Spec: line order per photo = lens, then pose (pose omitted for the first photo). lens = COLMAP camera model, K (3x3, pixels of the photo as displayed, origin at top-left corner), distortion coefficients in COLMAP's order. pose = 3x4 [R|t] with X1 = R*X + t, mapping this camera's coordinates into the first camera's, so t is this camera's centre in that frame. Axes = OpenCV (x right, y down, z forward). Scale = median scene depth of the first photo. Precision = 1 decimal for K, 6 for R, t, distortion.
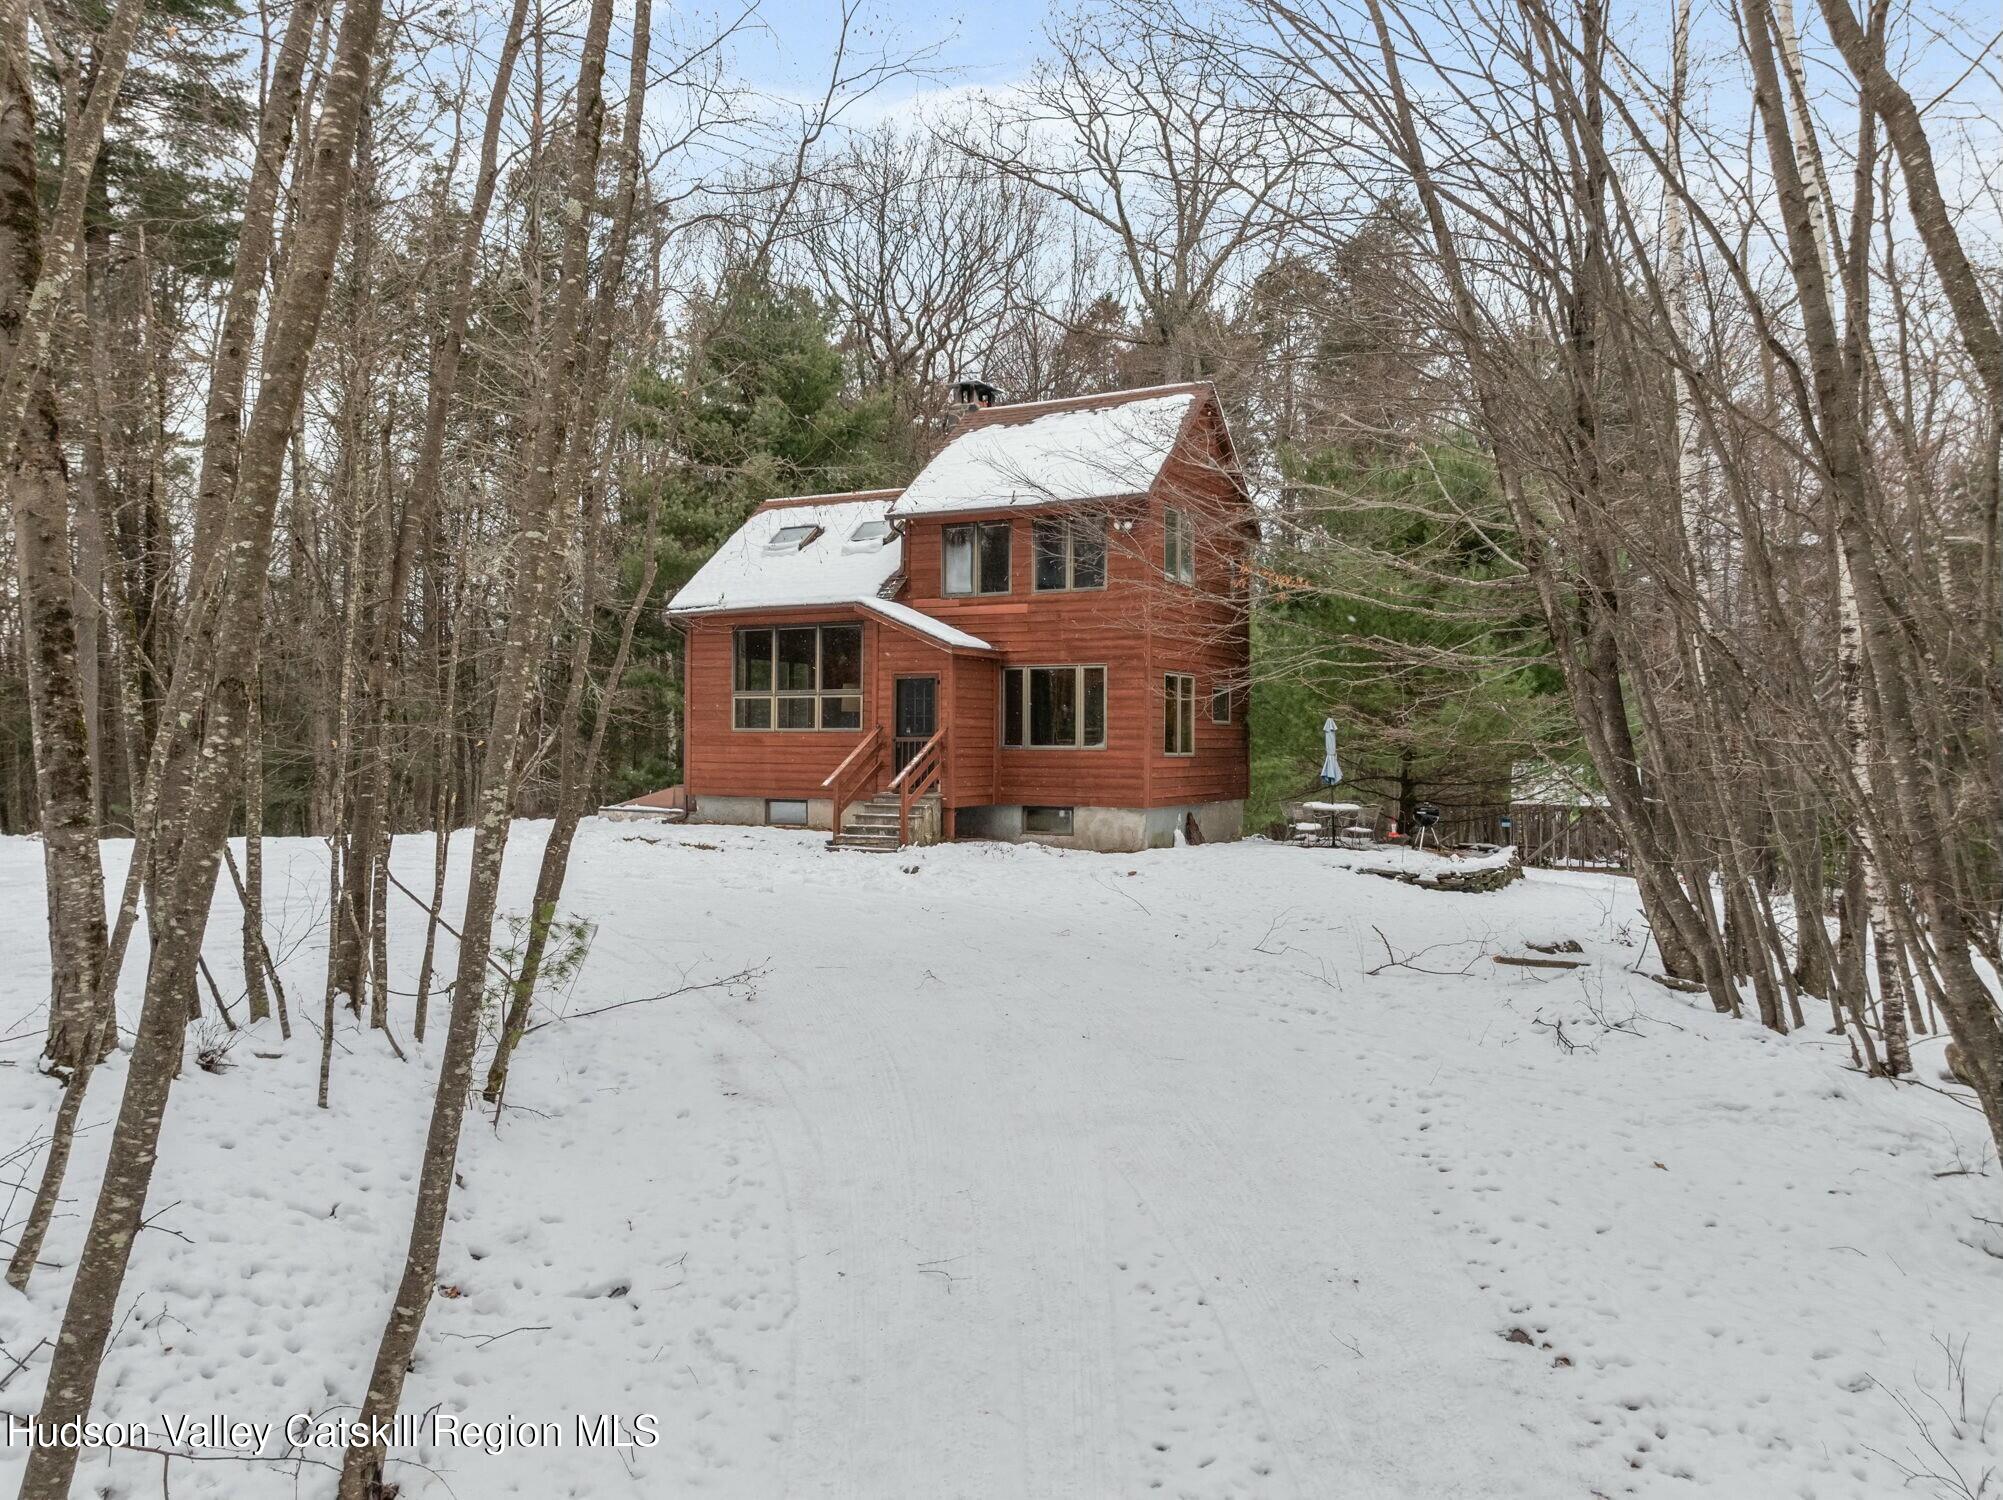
lens RADIAL K [[1420.2, 0, 1001.5], [0, 1420.2, 750.0], [0, 0, 1]] dist [-0.040324, 0.000503]
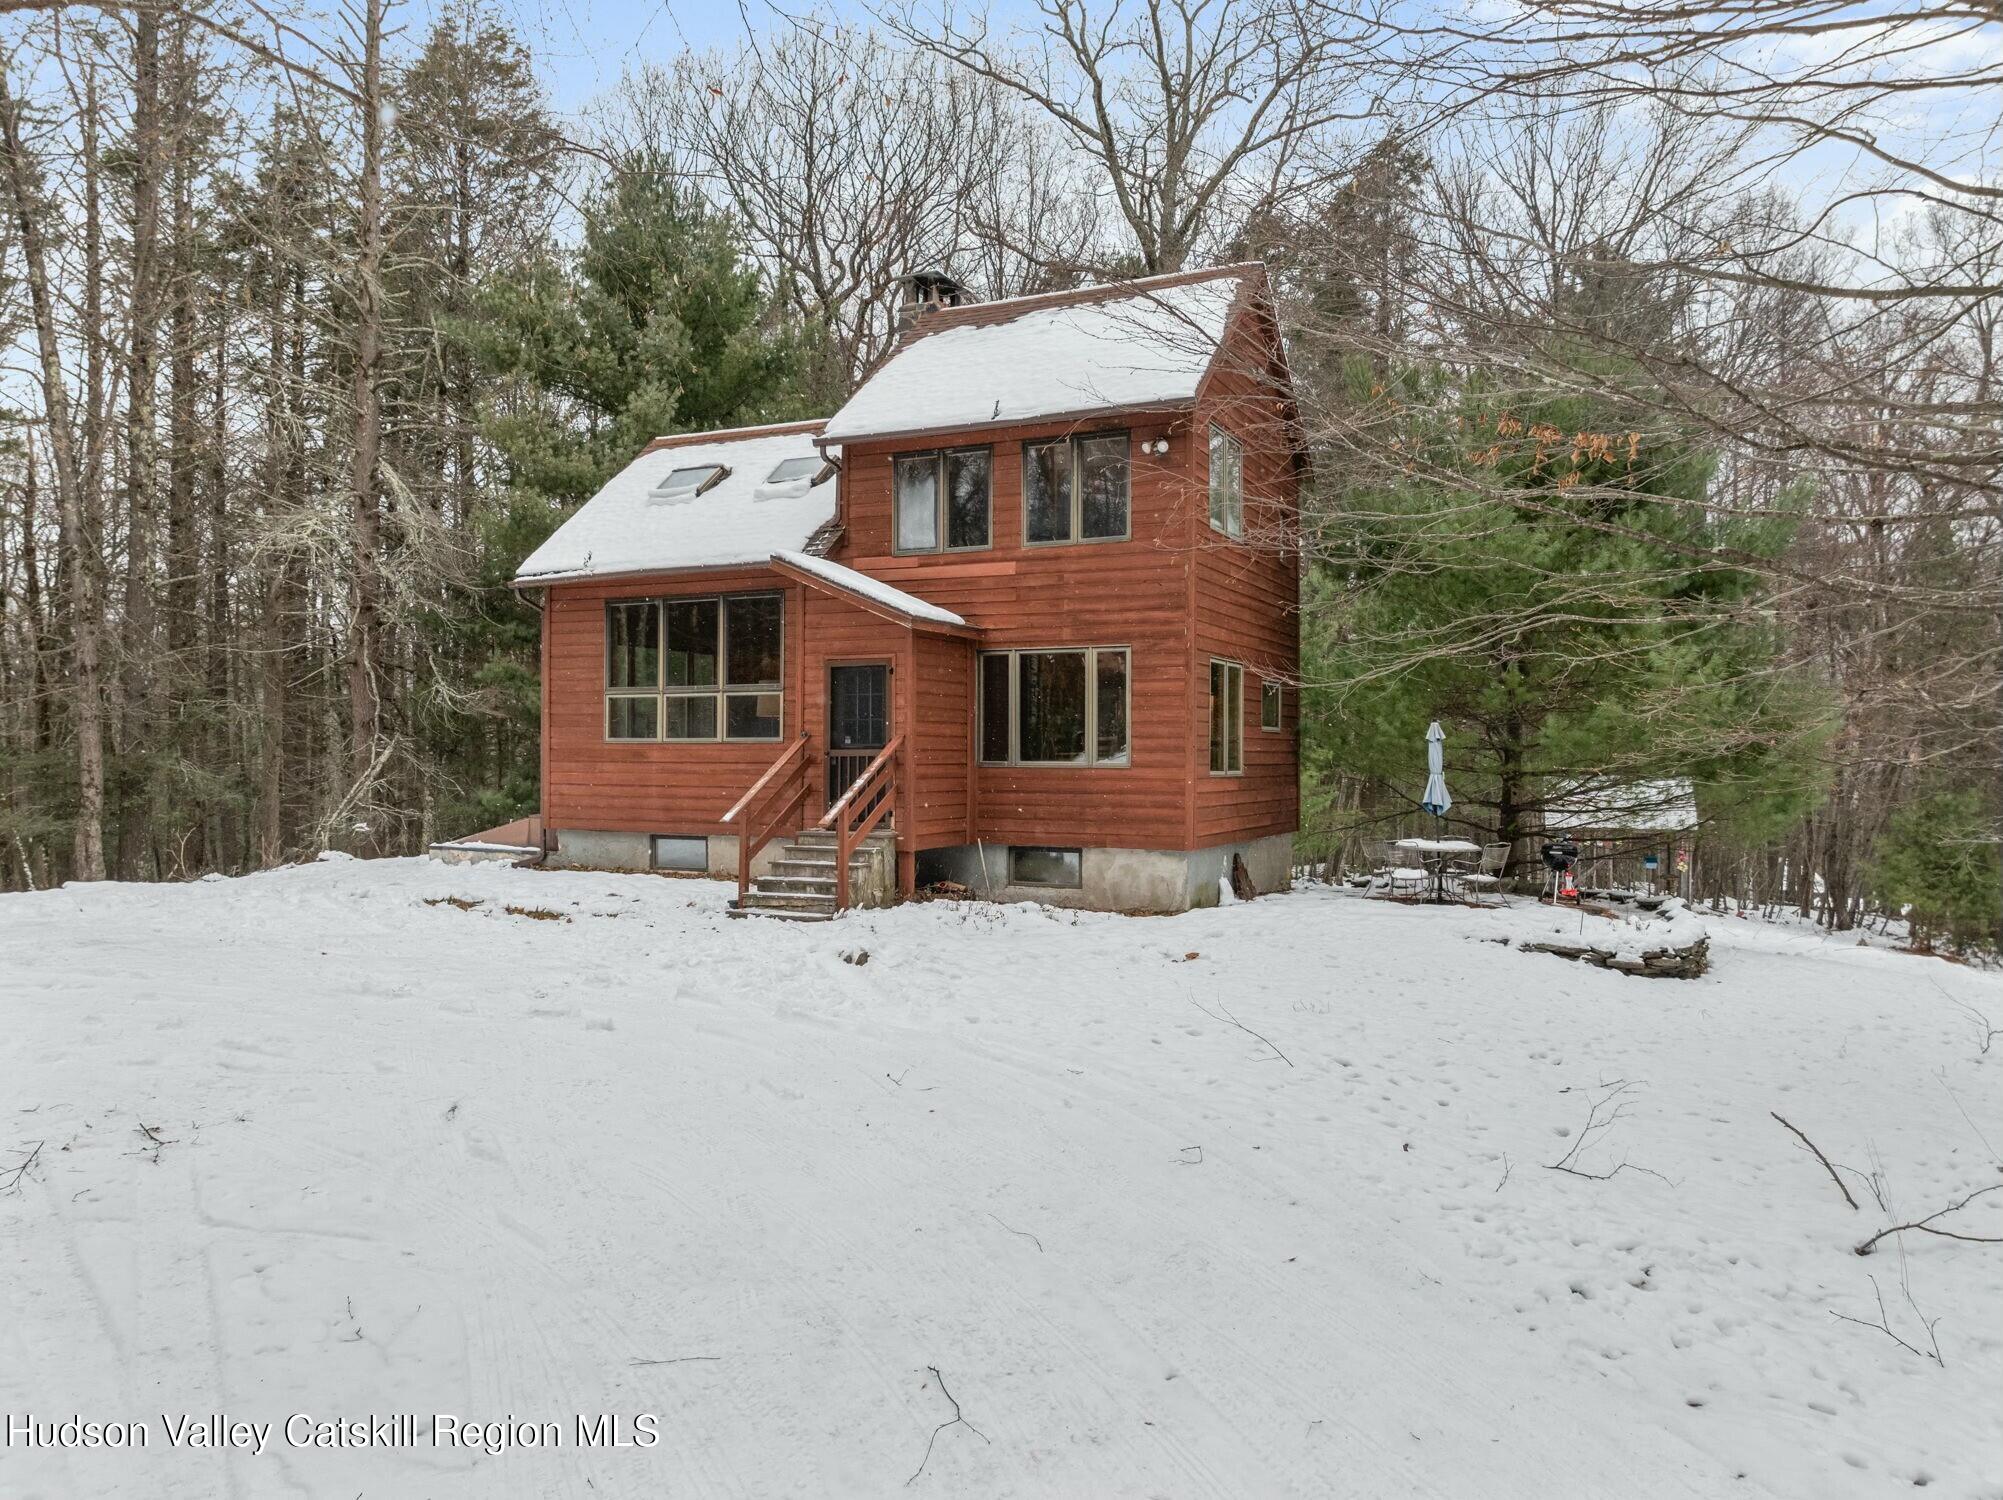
lens RADIAL K [[1420.2, 0, 1001.5], [0, 1420.2, 750.0], [0, 0, 1]] dist [-0.040324, 0.000503]
pose [[0.998735, -0.002337, 0.050235, -0.023832], [0.002756, 0.999962, -0.008263, -0.002900], [-0.050213, 0.008391, 0.998703, 0.282949]]
